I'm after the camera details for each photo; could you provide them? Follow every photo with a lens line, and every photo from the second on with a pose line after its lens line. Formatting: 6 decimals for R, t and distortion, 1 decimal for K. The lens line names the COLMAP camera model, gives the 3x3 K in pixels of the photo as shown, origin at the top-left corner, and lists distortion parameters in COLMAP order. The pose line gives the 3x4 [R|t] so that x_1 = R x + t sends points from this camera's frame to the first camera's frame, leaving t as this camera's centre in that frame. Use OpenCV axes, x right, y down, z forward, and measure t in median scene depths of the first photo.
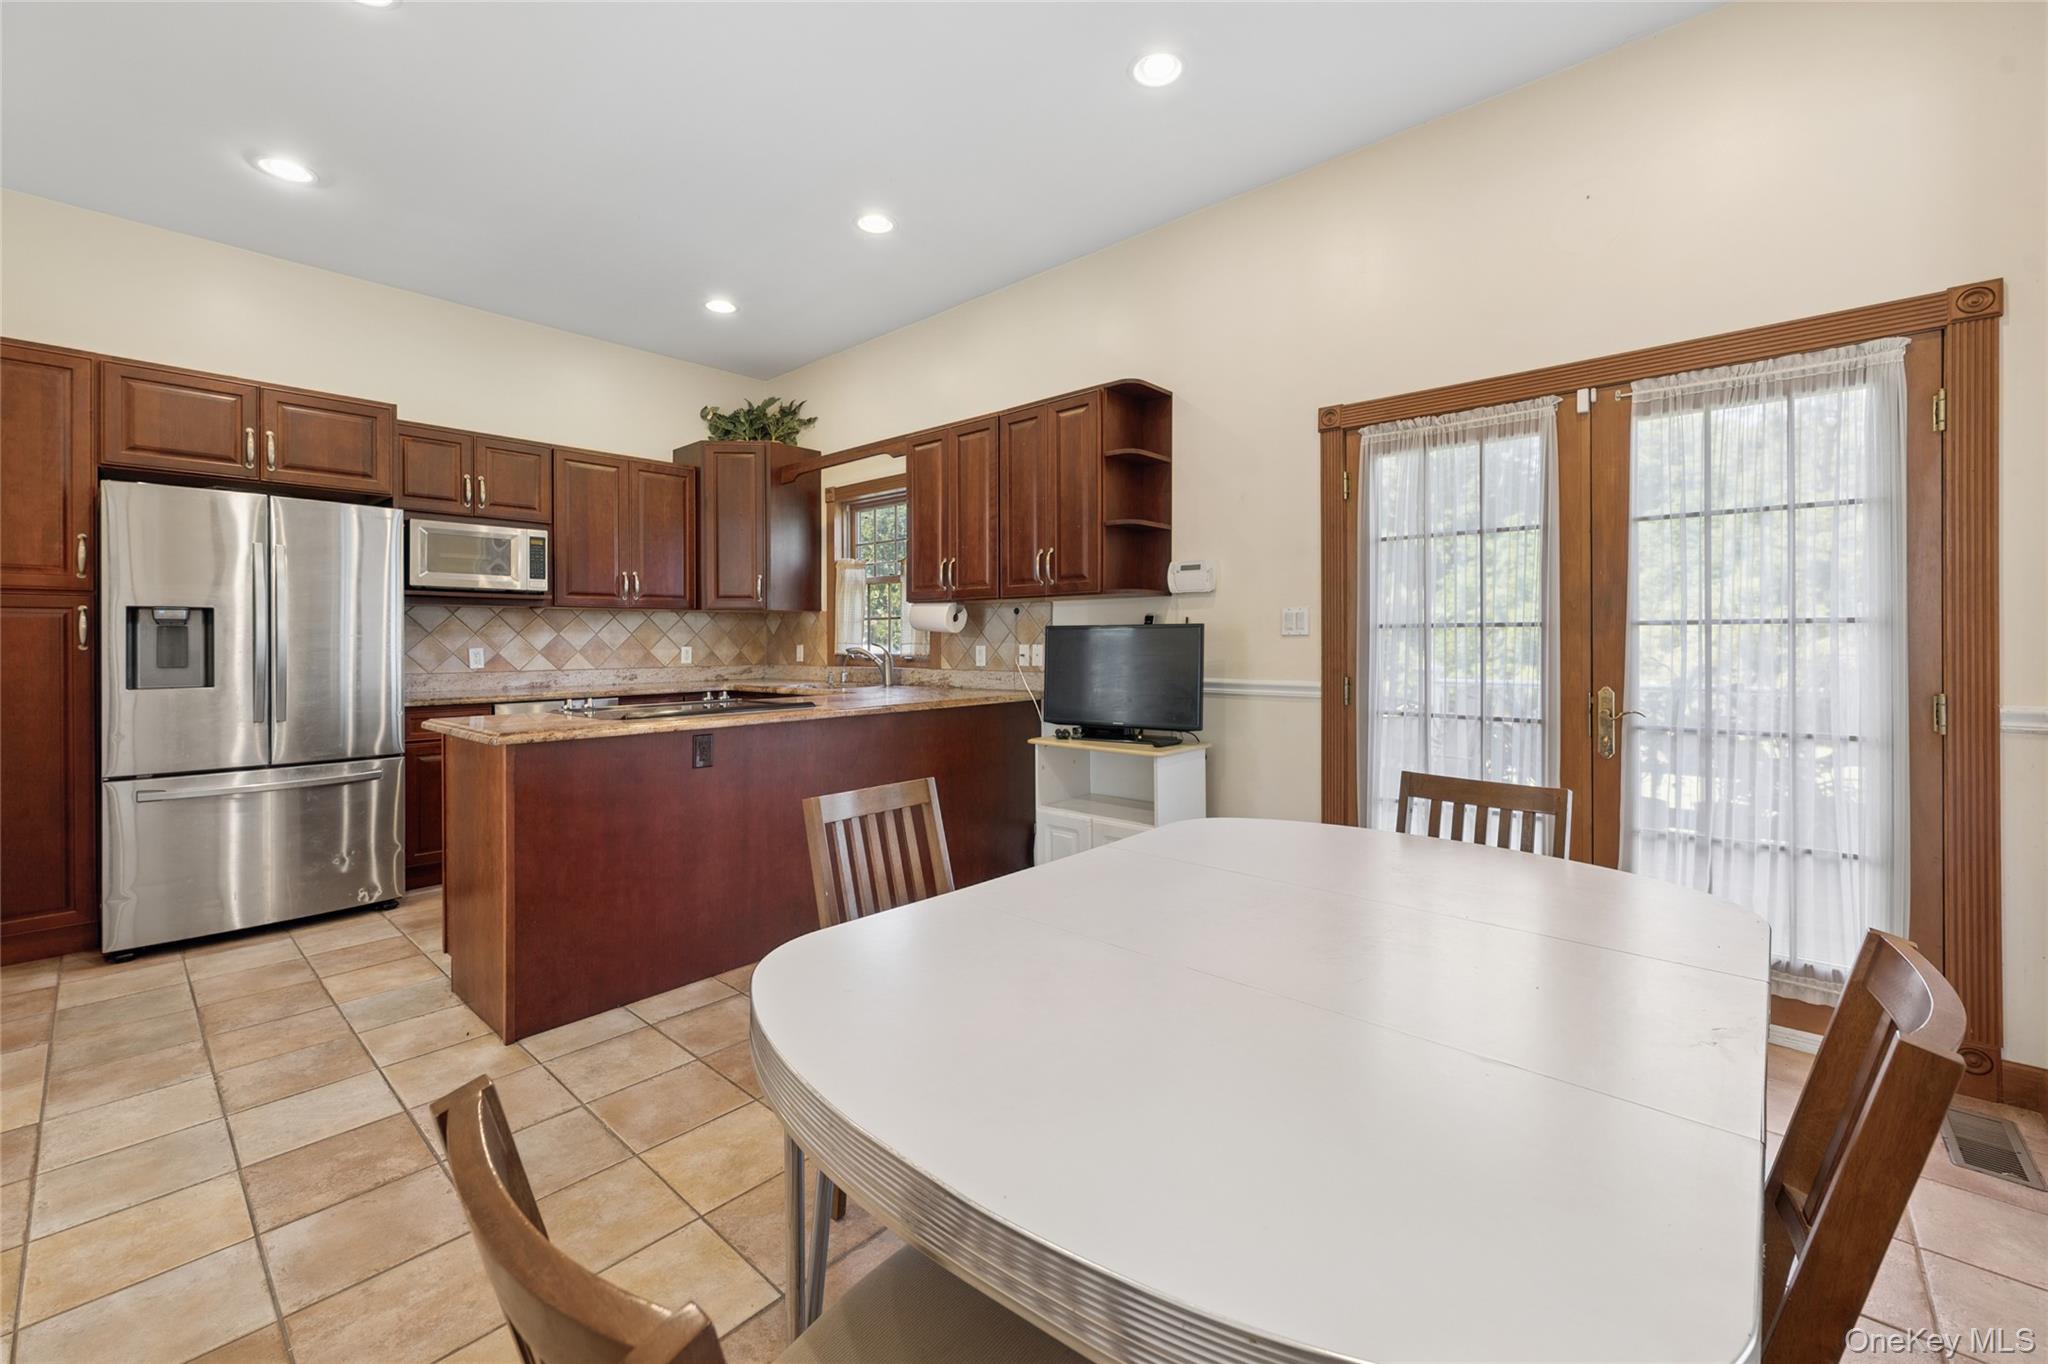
lens RADIAL K [[816.5, 0, 1014.7], [0, 816.5, 640.7], [0, 0, 1]] dist [-0.001755, 0.000632]
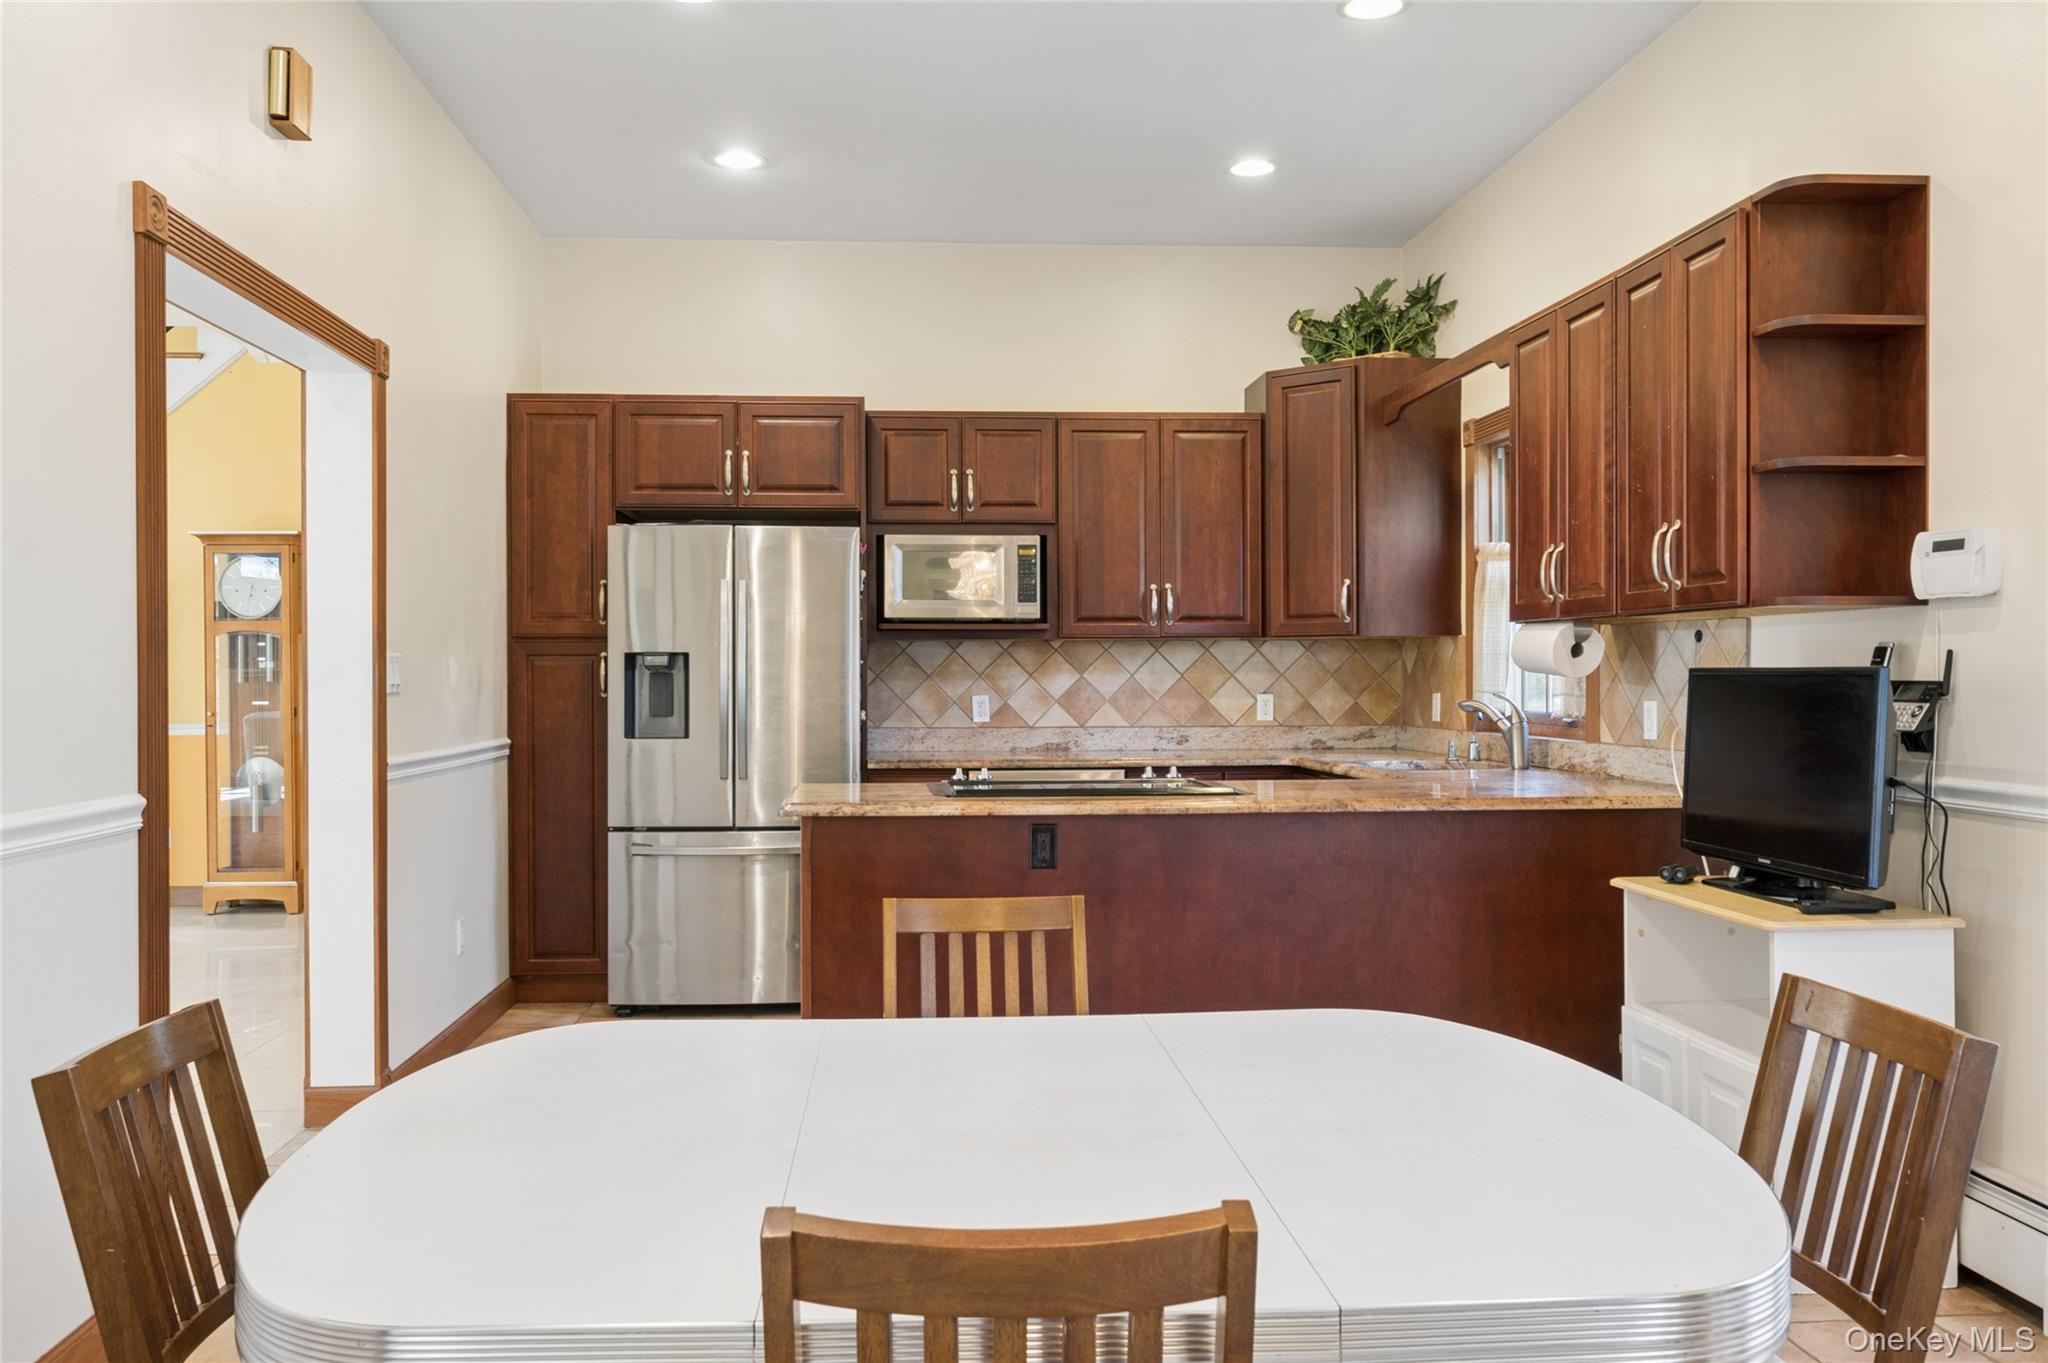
lens RADIAL K [[1553.8, 0, 997.7], [0, 1553.8, 669.7], [0, 0, 1]] dist [-0.015003, -0.003043]
pose [[0.722232, -0.000916, -0.691650, 0.384640], [0.000770, 1.000000, -0.000520, -0.015596], [0.691651, -0.000157, 0.722232, -0.023246]]
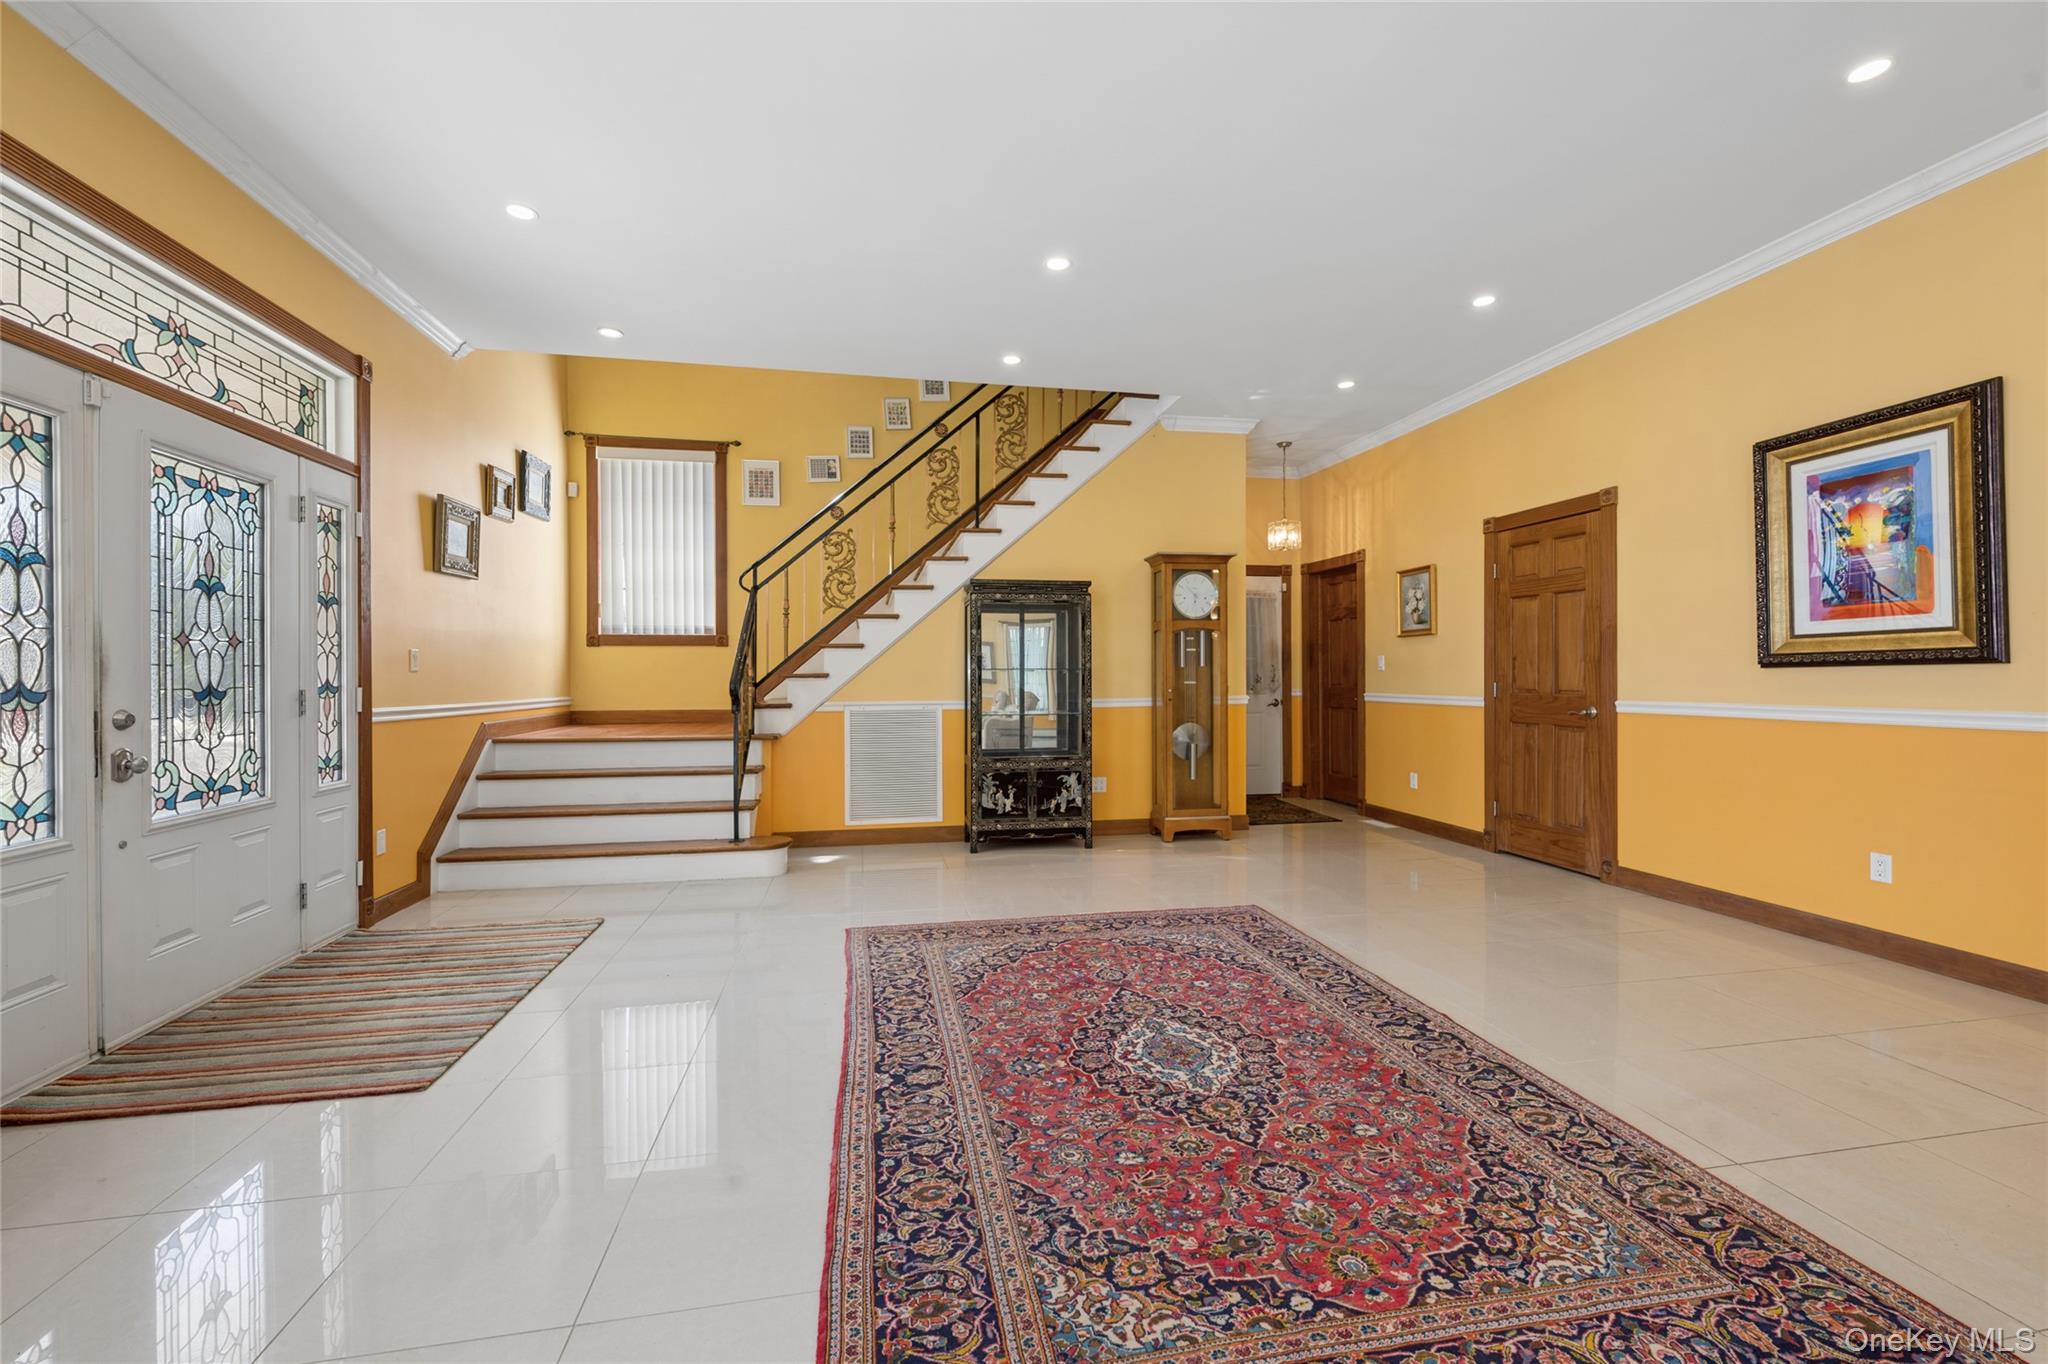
lens RADIAL K [[816.5, 0, 1007.6], [0, 816.5, 675.5], [0, 0, 1]] dist [-0.001755, 0.000632]
pose [[0.791438, -0.000547, -0.611249, -1.102634], [0.001029, 0.999999, 0.000438, 0.012844], [0.611248, -0.000975, 0.791438, -0.557139]]
